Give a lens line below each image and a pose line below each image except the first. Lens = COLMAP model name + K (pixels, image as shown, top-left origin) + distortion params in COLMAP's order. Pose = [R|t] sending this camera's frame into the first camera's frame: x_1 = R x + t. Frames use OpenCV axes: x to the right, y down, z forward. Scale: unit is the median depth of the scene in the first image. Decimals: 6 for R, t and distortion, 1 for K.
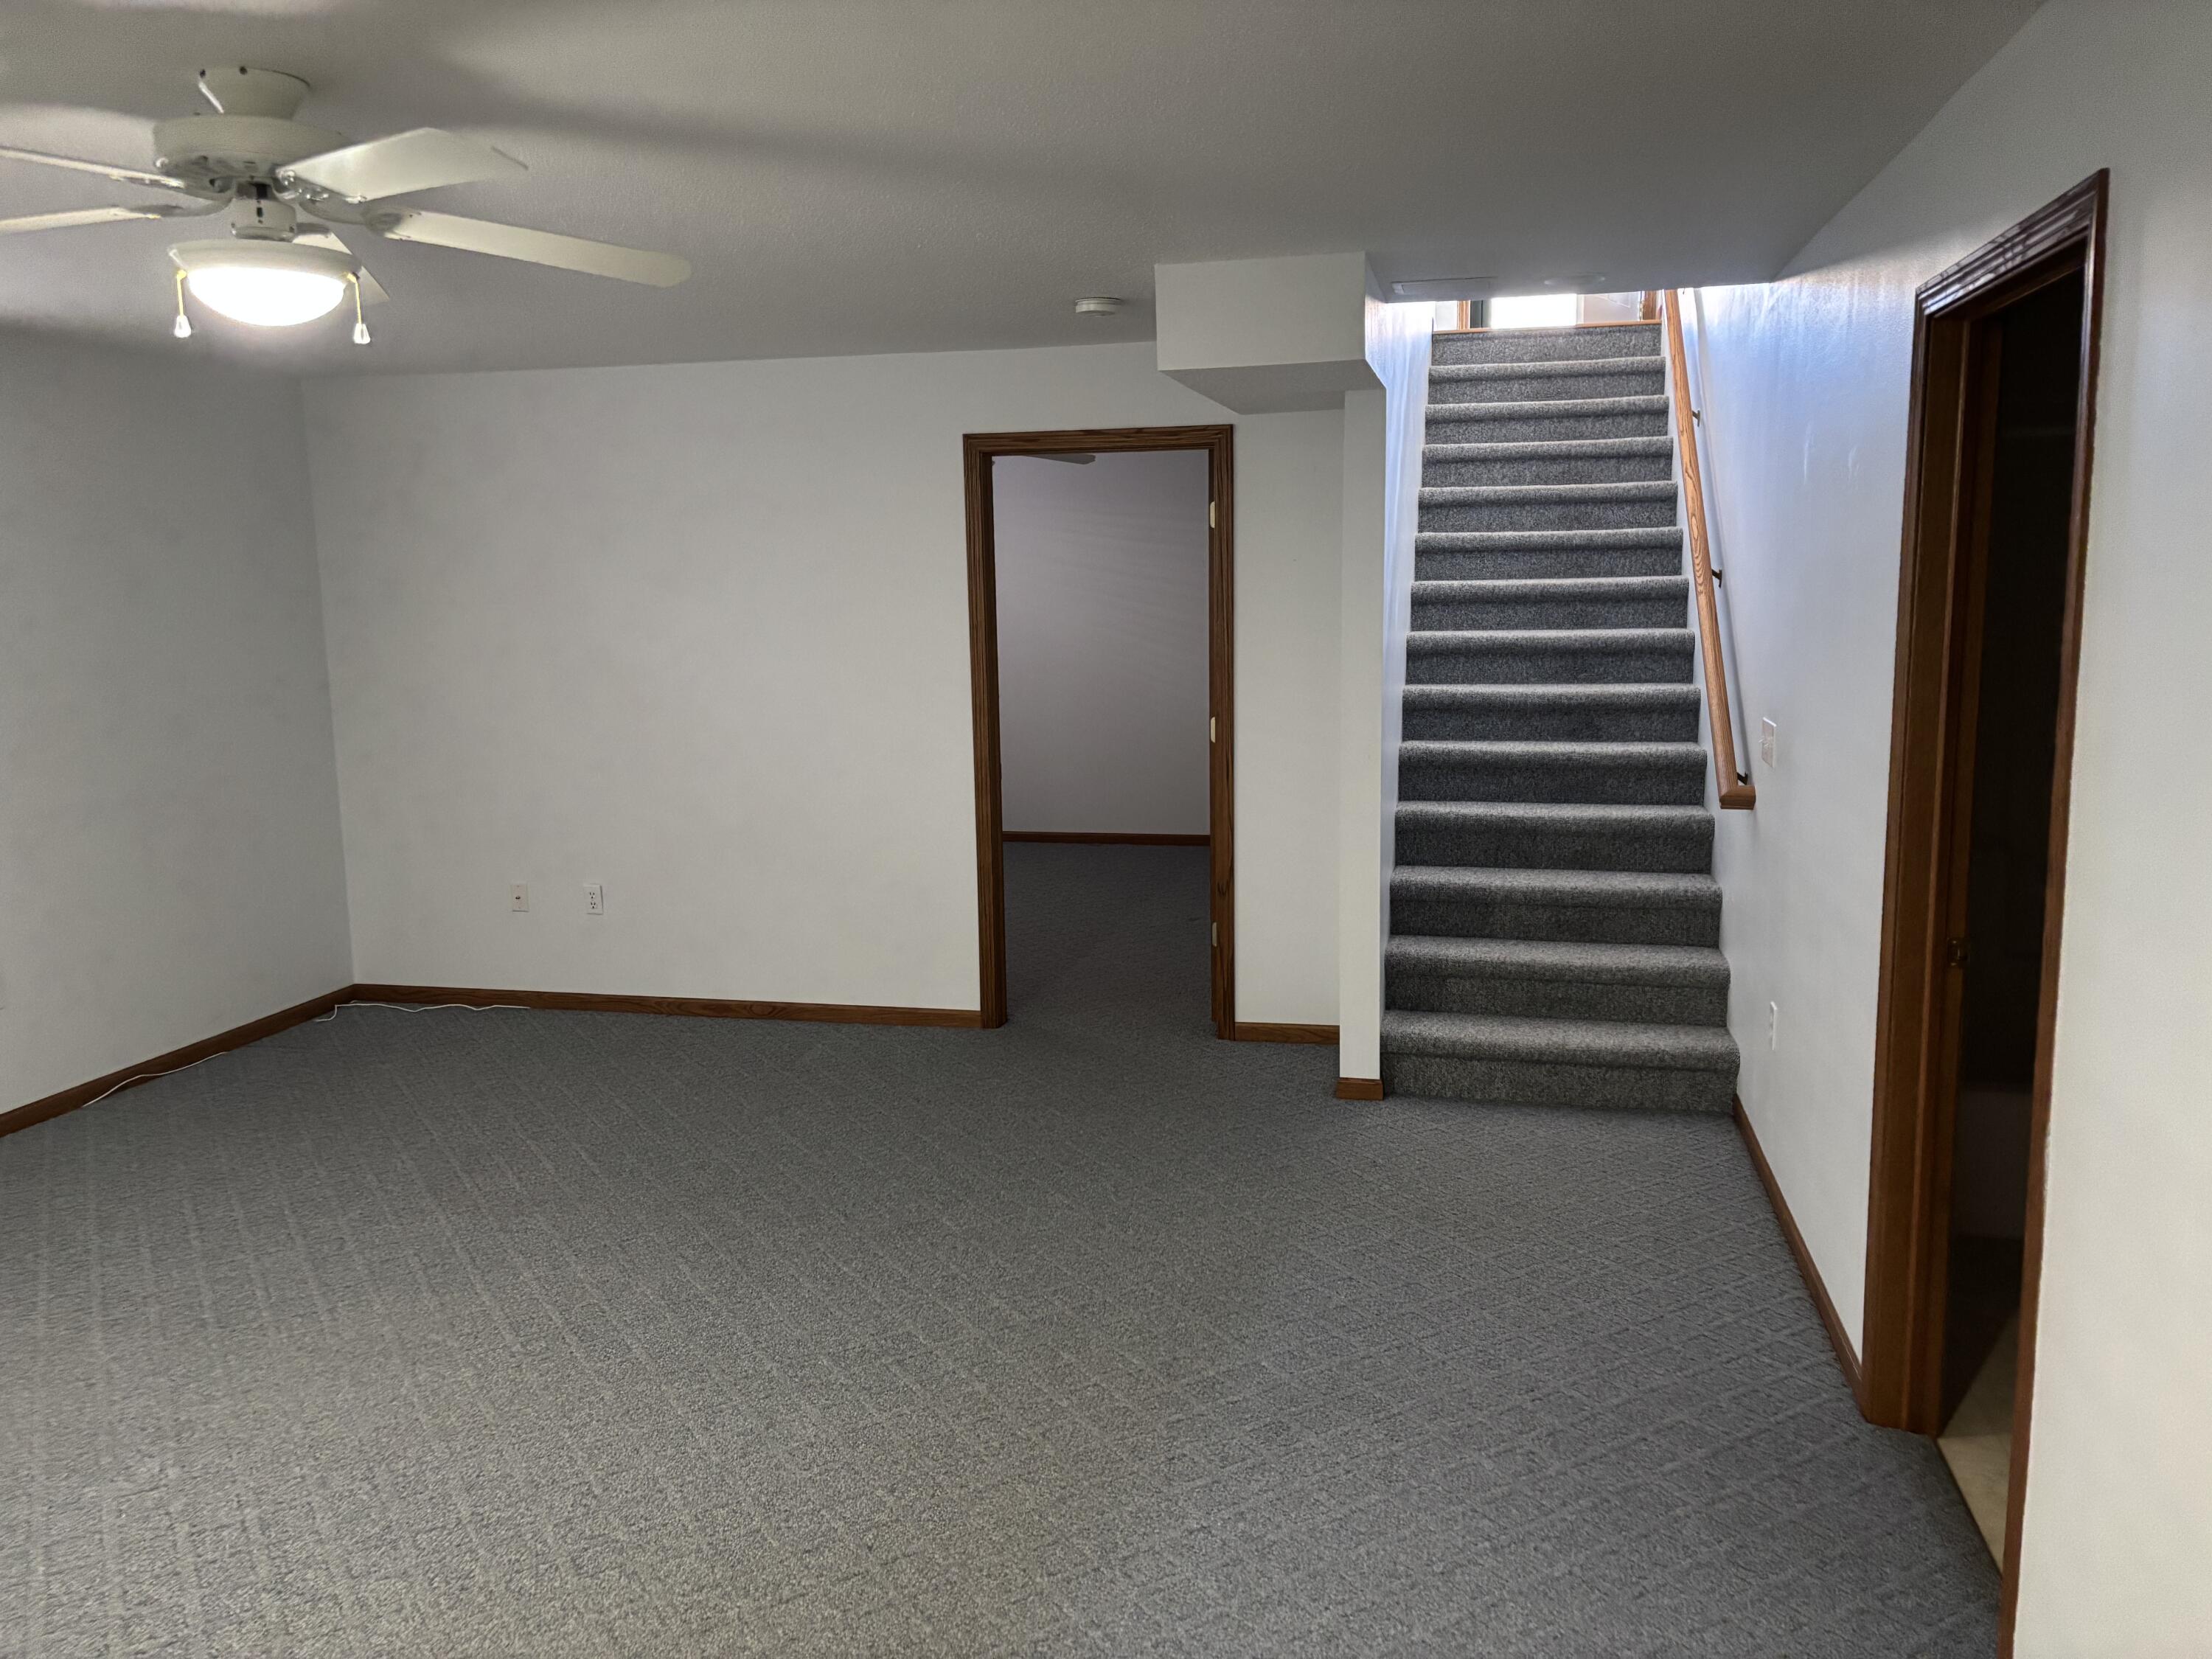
lens RADIAL K [[1661.3, 0, 1096.4], [0, 1661.3, 806.5], [0, 0, 1]] dist [0.065634, -0.066382]
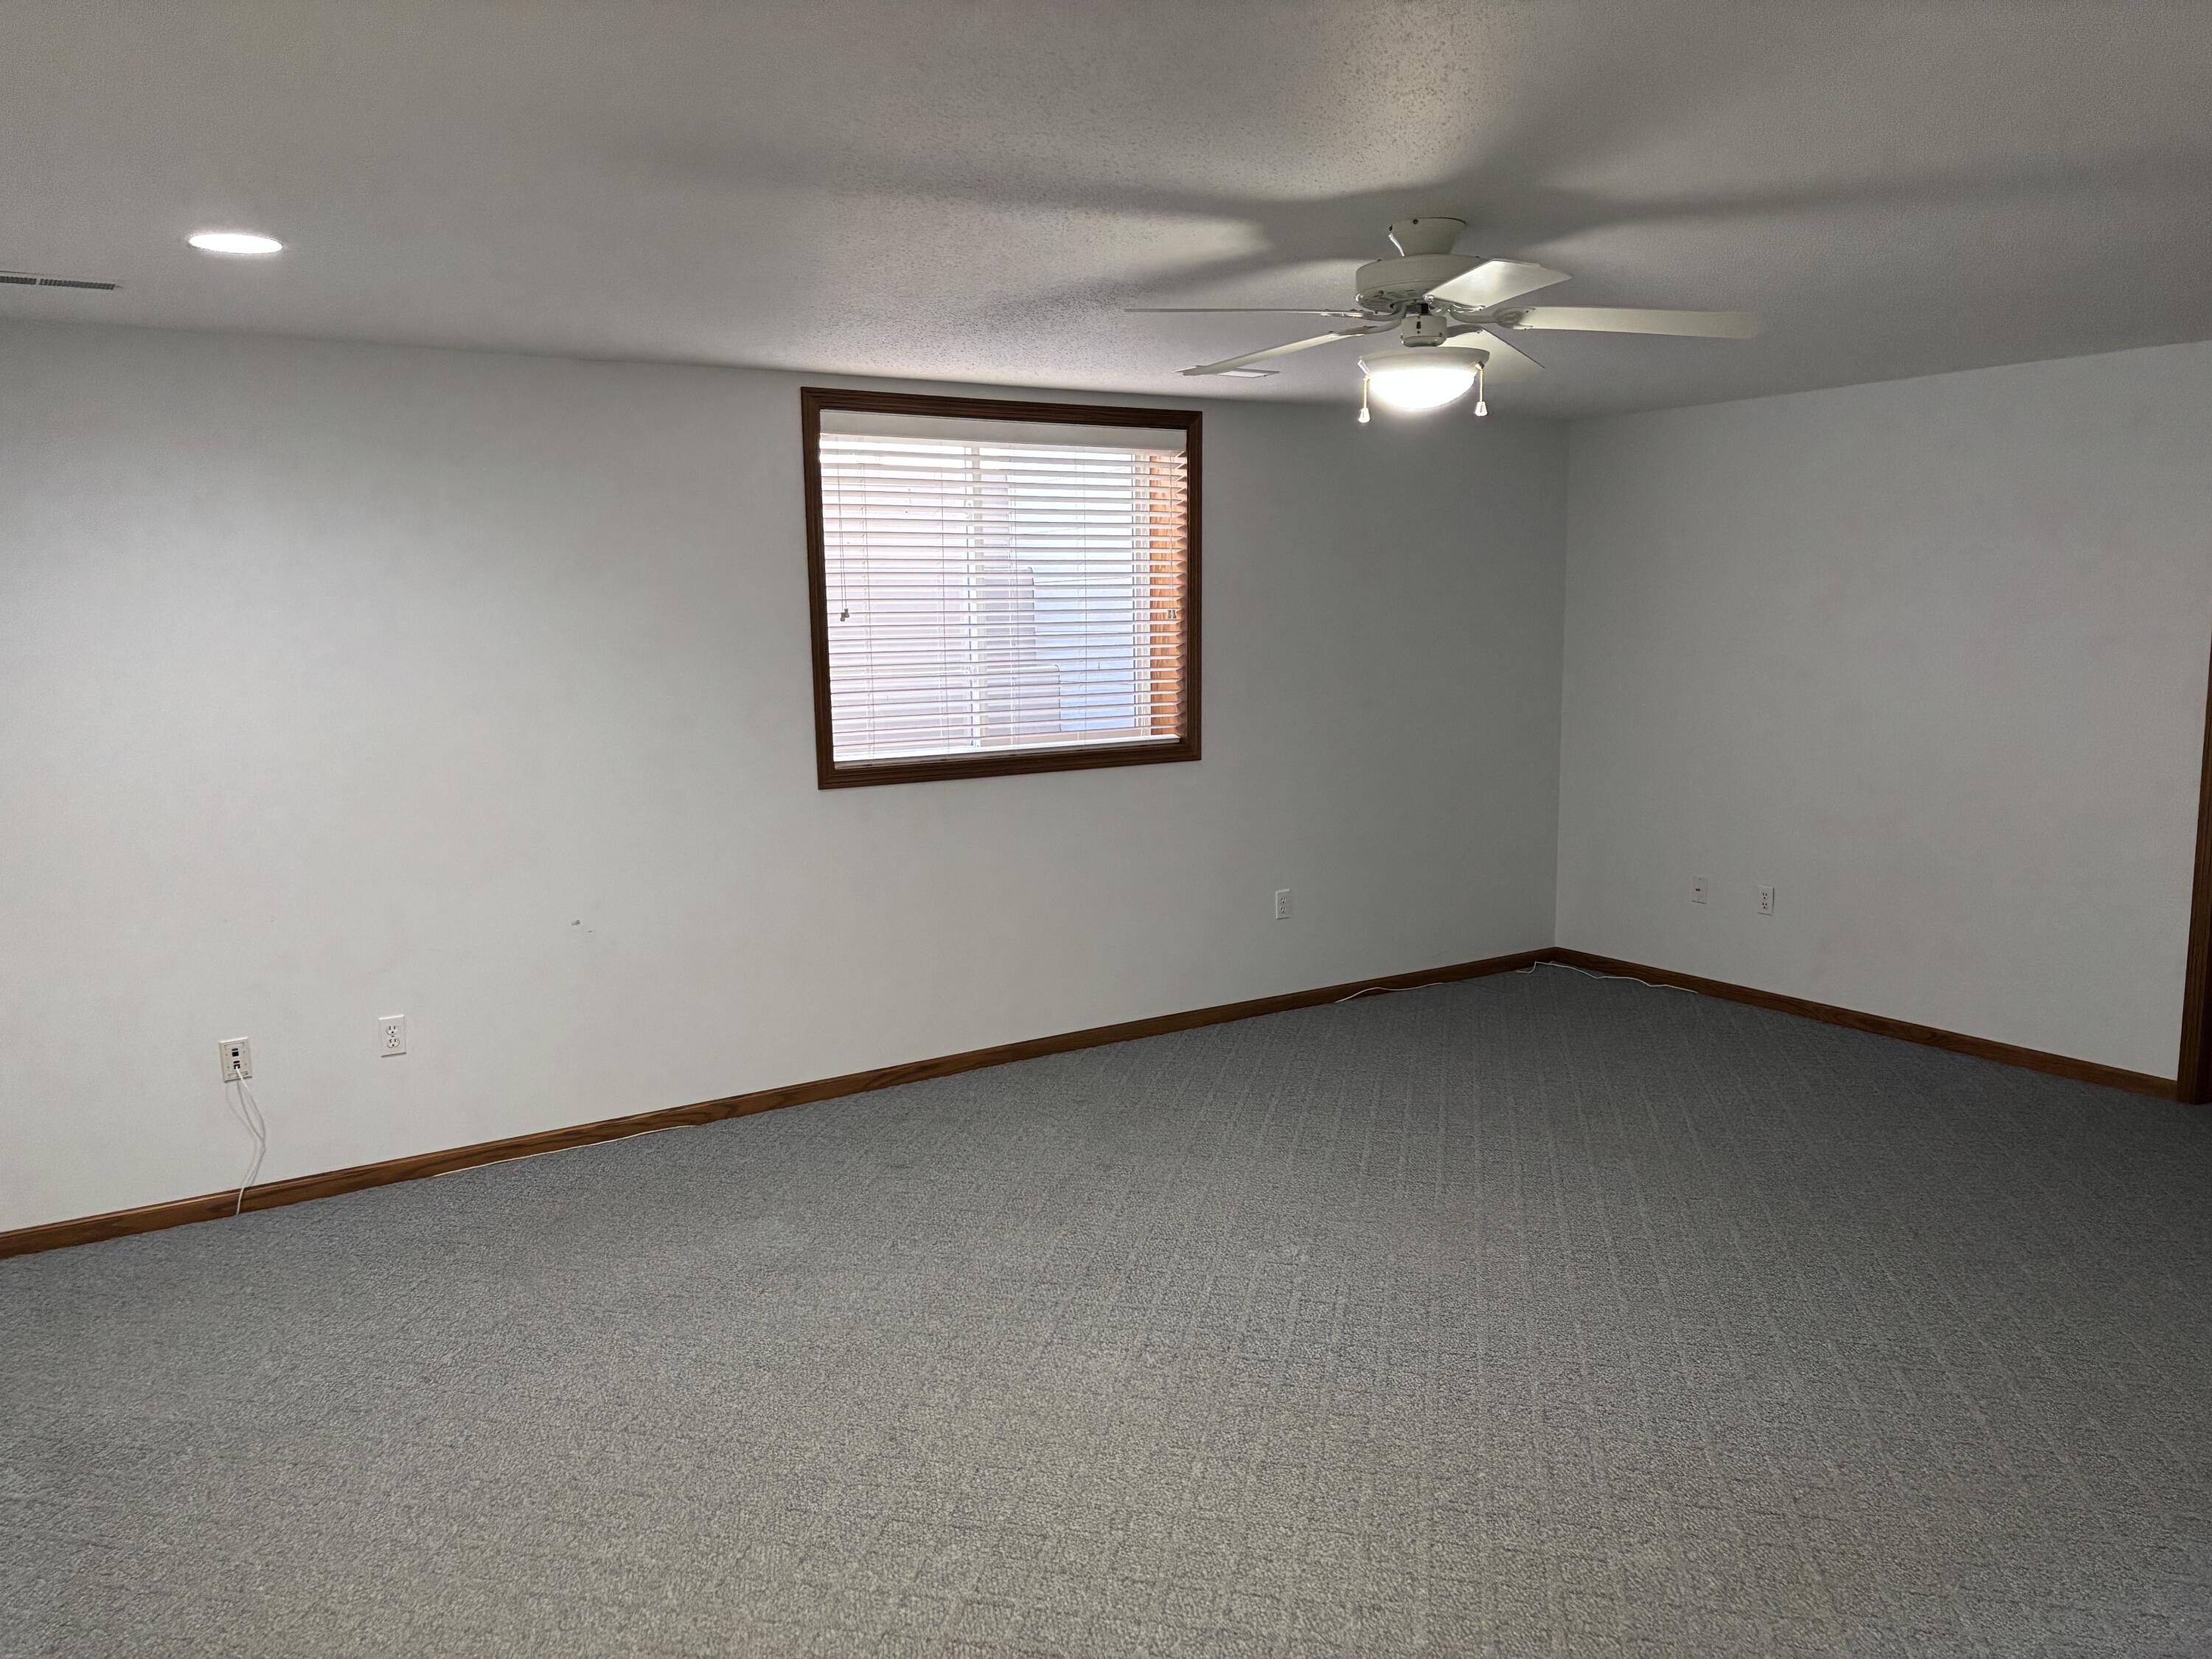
lens RADIAL K [[1676.2, 0, 1106.0], [0, 1676.2, 829.5], [0, 0, 1]] dist [0.057089, -0.007660]
pose [[0.722890, 0.101938, -0.683402, 0.251092], [-0.096919, 0.994239, 0.045784, 0.006402], [0.684132, 0.033138, 0.728605, -0.116694]]
